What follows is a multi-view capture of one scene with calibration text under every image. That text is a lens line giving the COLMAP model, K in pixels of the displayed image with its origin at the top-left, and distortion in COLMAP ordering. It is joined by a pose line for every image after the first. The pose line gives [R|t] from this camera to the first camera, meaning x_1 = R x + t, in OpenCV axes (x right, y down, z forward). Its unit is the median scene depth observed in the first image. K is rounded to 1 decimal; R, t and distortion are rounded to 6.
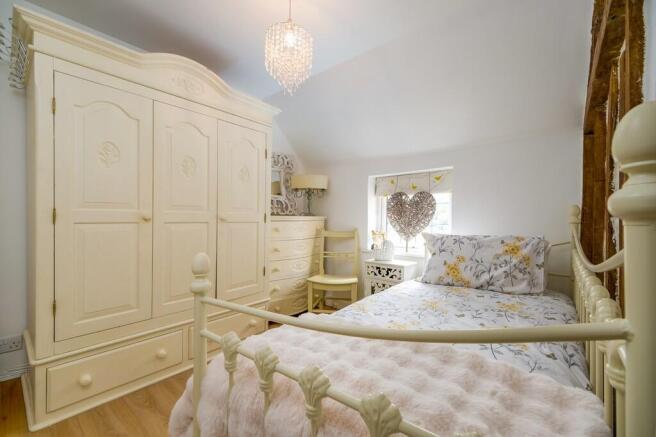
lens RADIAL K [[279.8, 0, 328.0], [0, 279.8, 218.5], [0, 0, 1]] dist [0.001470, 0.000032]
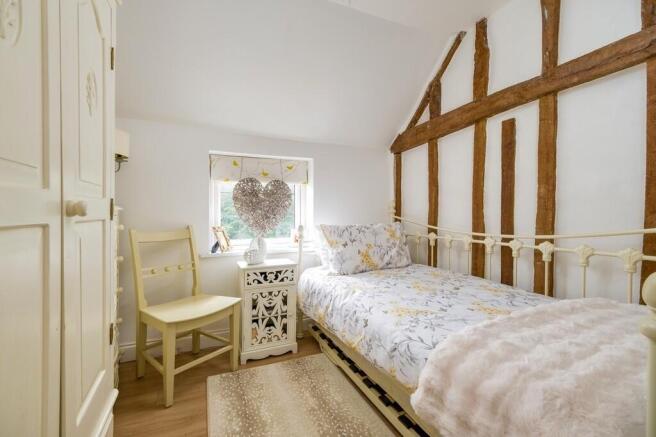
lens RADIAL K [[279.8, 0, 328.0], [0, 279.8, 218.5], [0, 0, 1]] dist [0.001470, 0.000032]
pose [[0.431193, -0.020081, 0.902036, -0.446144], [0.002615, 0.999776, 0.021006, 0.009582], [-0.902256, -0.006699, 0.431149, 0.512390]]
